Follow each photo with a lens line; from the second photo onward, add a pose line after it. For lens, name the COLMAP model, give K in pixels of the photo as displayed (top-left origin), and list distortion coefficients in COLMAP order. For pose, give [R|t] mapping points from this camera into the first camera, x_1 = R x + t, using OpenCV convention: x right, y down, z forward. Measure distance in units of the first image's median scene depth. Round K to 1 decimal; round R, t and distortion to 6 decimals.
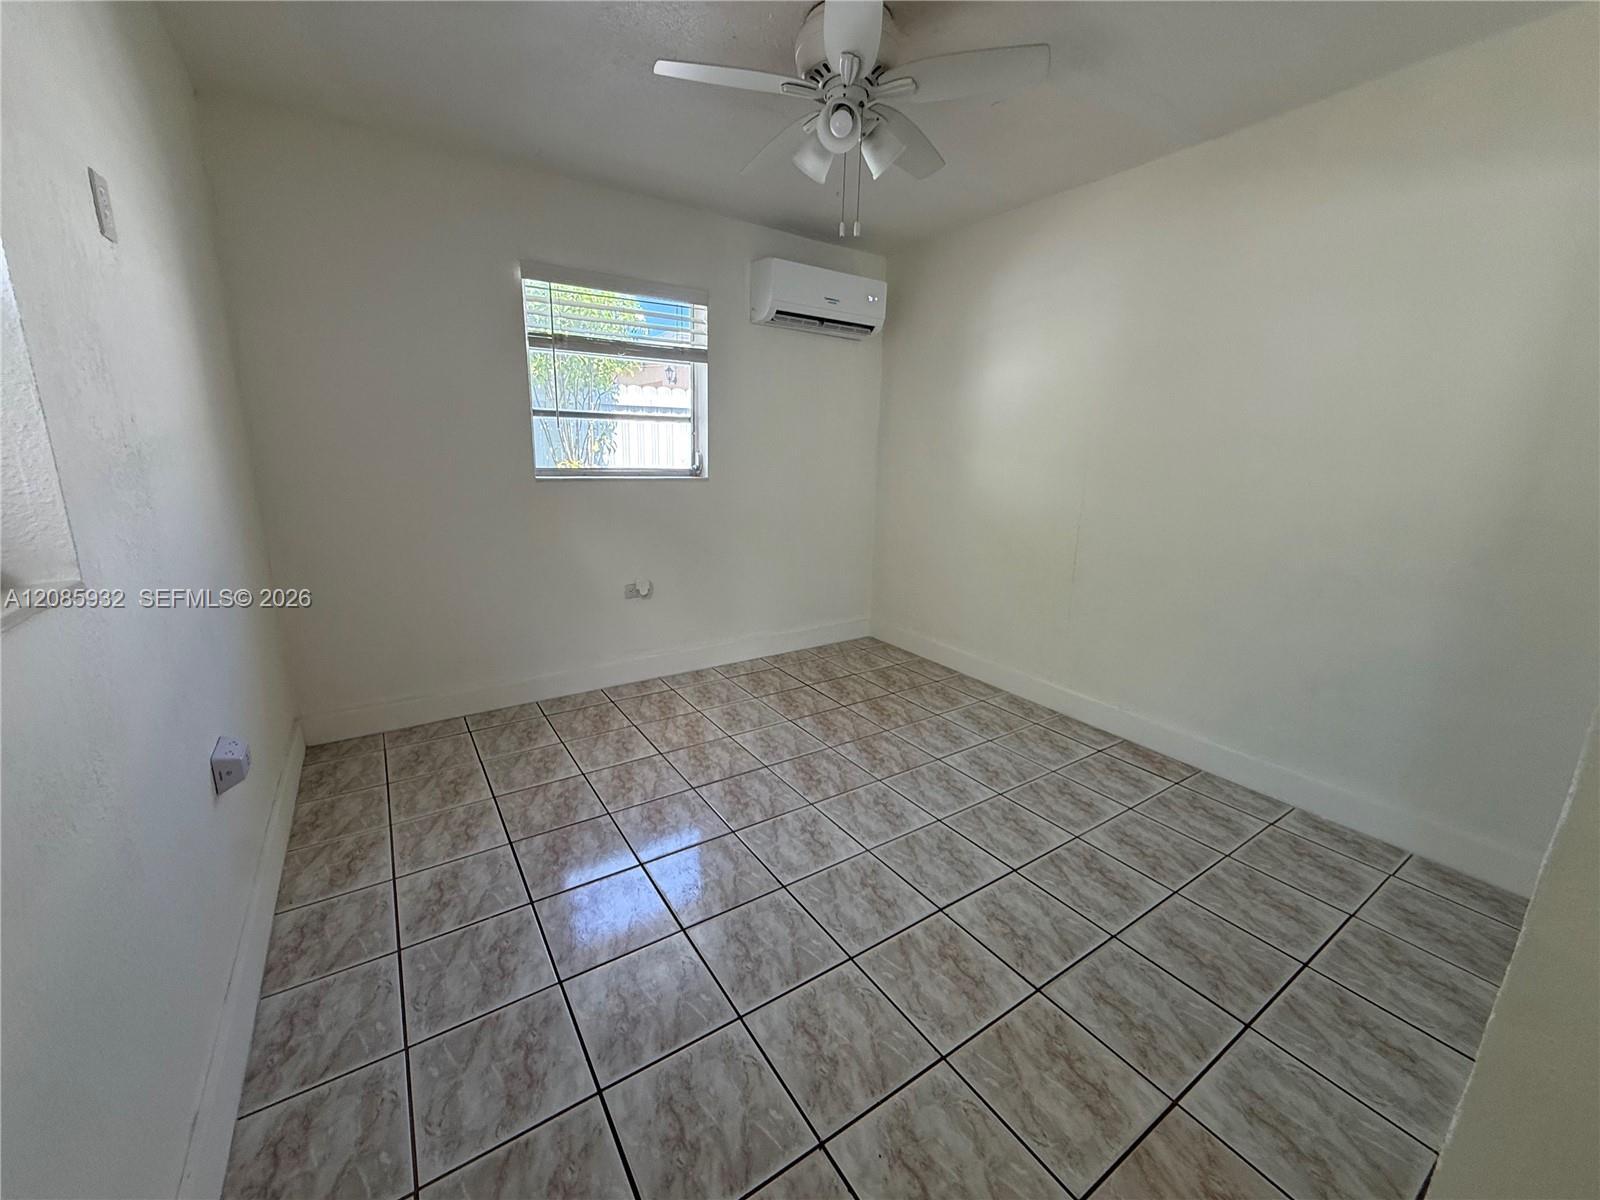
lens RADIAL K [[642.9, 0, 792.8], [0, 642.9, 601.1], [0, 0, 1]] dist [-0.000472, 0.000758]
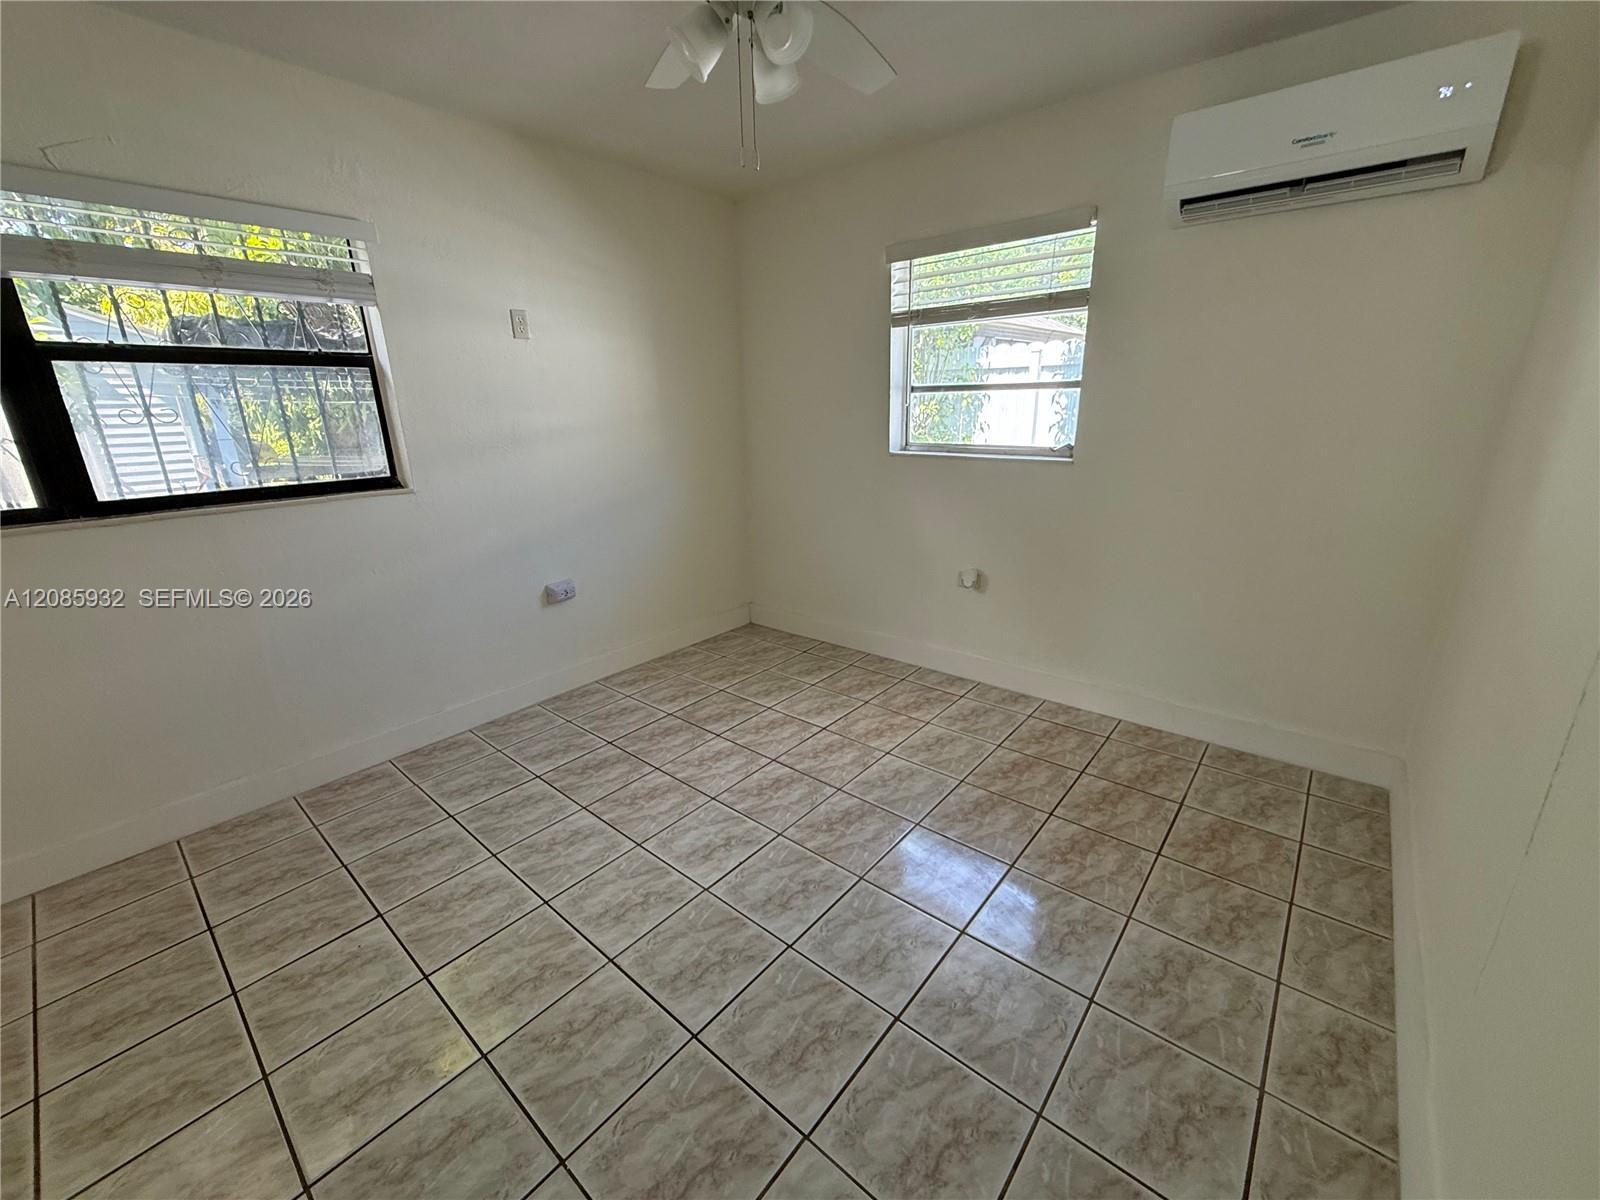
lens RADIAL K [[642.9, 0, 792.3], [0, 642.9, 598.6], [0, 0, 1]] dist [-0.000472, 0.000758]
pose [[0.271375, 0.253932, -0.928372, 0.606840], [-0.199017, 0.958527, 0.204005, -0.143079], [0.941673, 0.129400, 0.310658, 0.541238]]
